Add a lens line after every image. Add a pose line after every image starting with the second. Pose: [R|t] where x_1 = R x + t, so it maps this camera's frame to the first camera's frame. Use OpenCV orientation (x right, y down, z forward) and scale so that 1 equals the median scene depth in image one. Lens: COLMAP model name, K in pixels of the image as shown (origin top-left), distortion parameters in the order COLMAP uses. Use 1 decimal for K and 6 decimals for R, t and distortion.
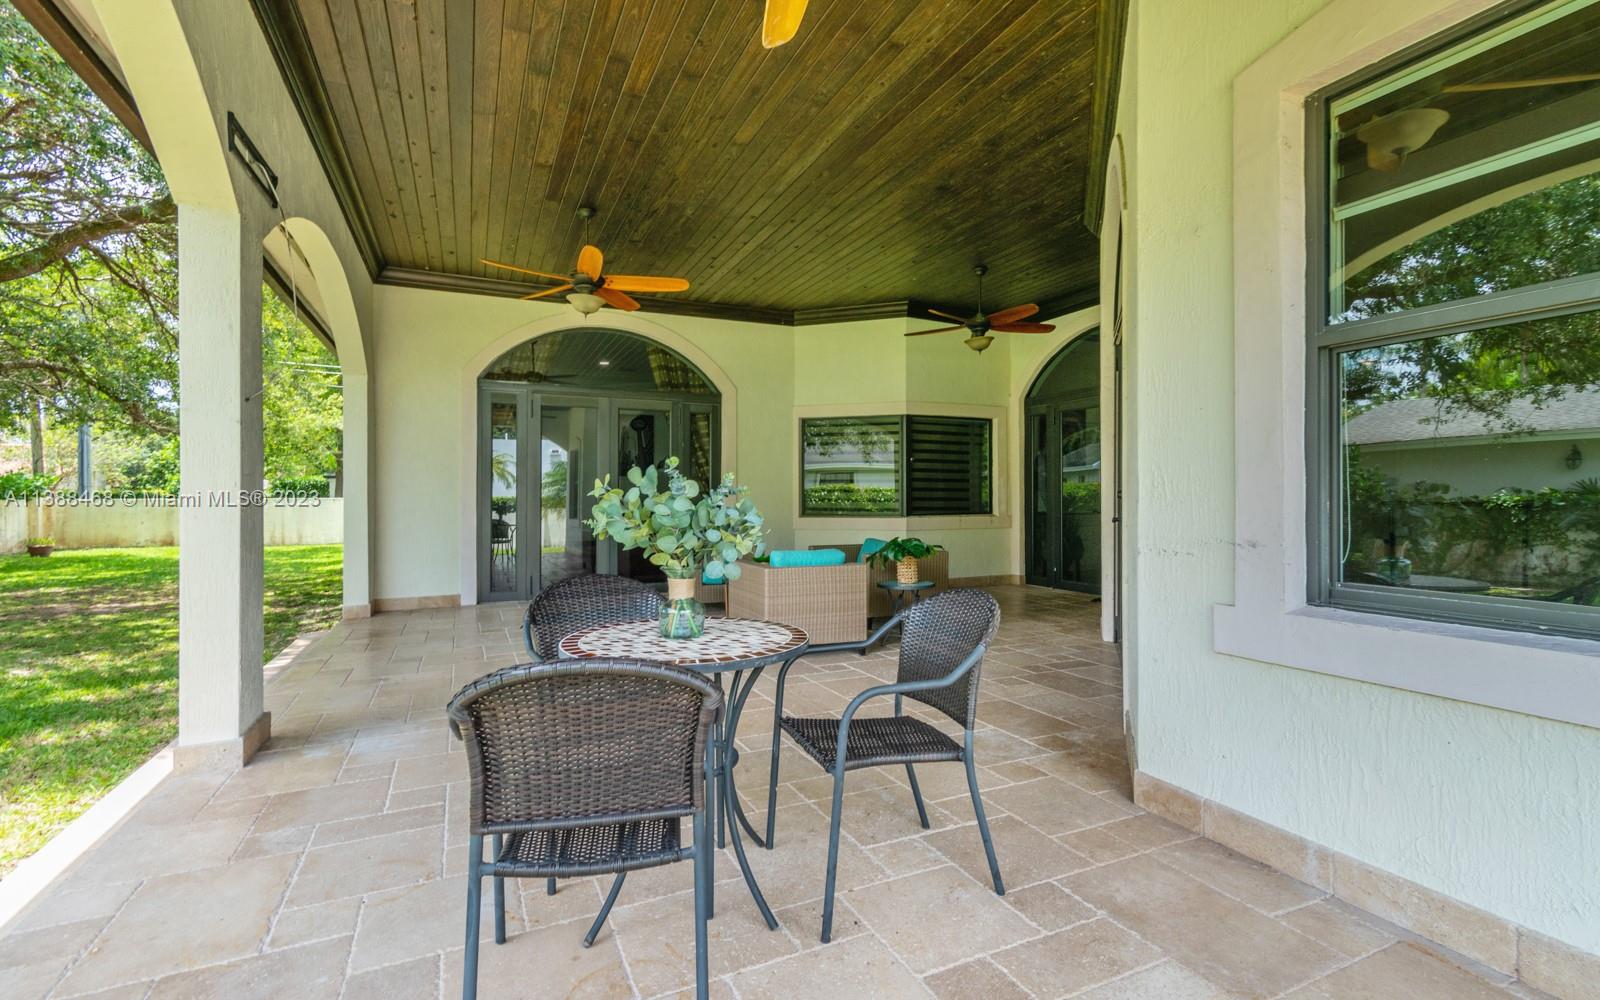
lens RADIAL K [[734.4, 0, 800.0], [0, 734.4, 500.0], [0, 0, 1]] dist [0.021199, 0.000189]
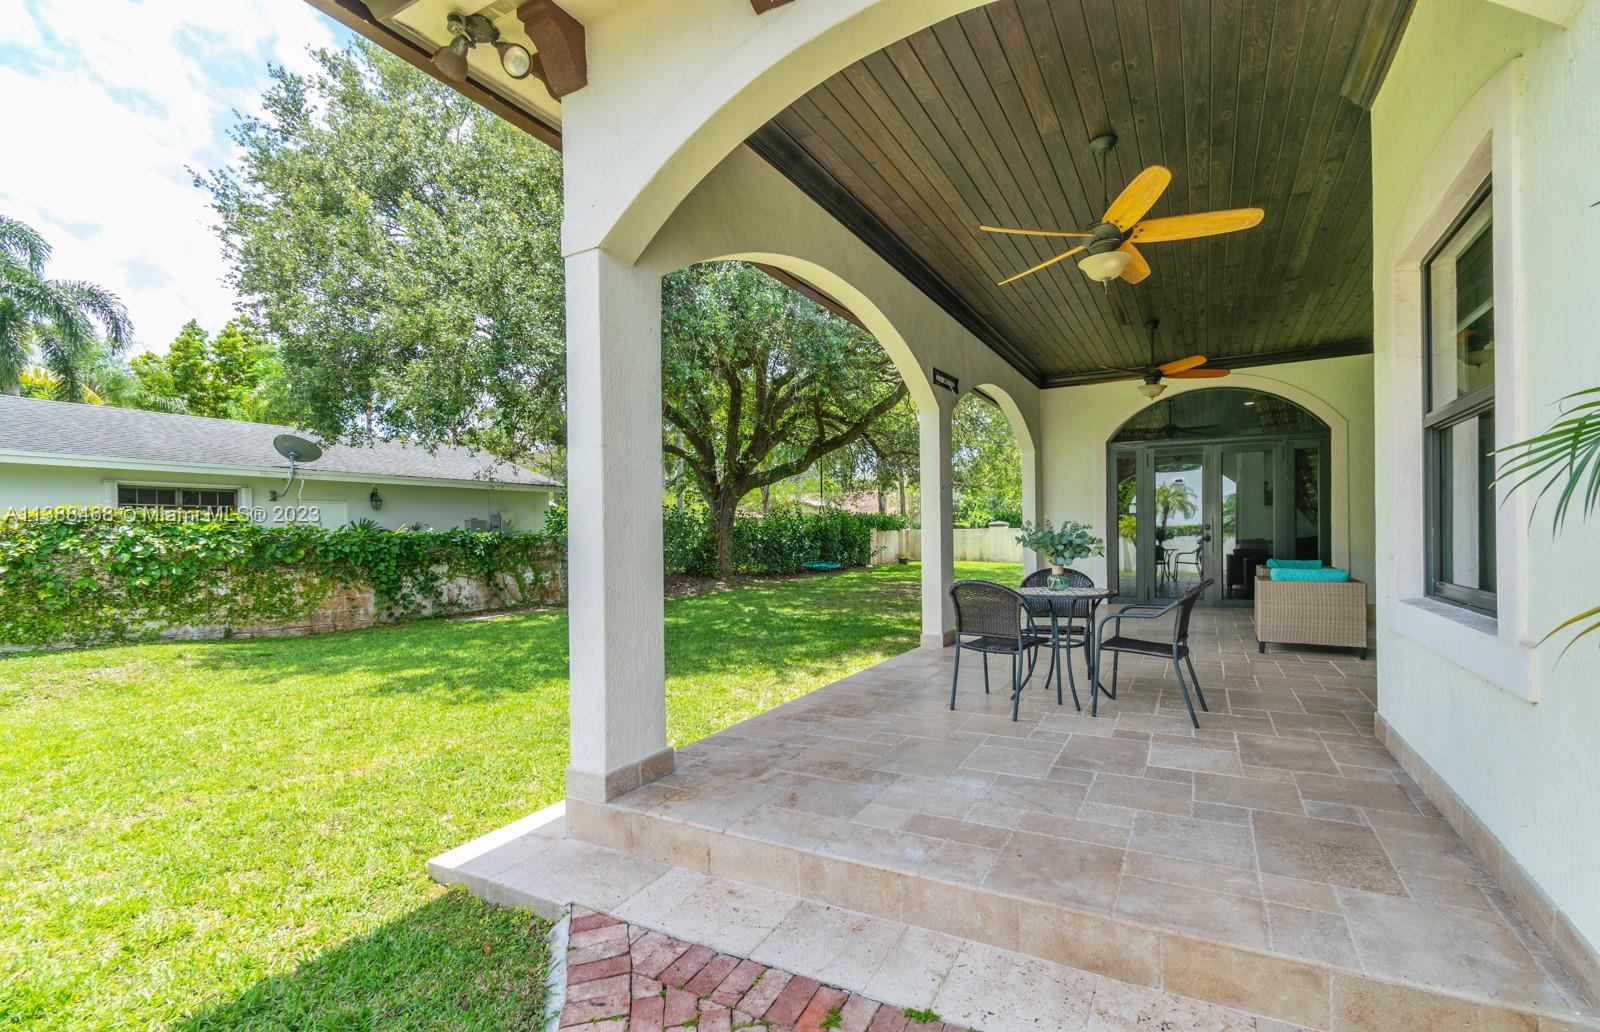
lens RADIAL K [[718.9, 0, 797.9], [0, 718.9, 531.8], [0, 0, 1]] dist [0.001101, 0.000074]
pose [[0.584740, -0.006177, -0.811198, 0.289652], [0.013077, 0.999913, 0.001813, -0.005654], [0.811116, -0.011668, 0.584769, -0.243399]]
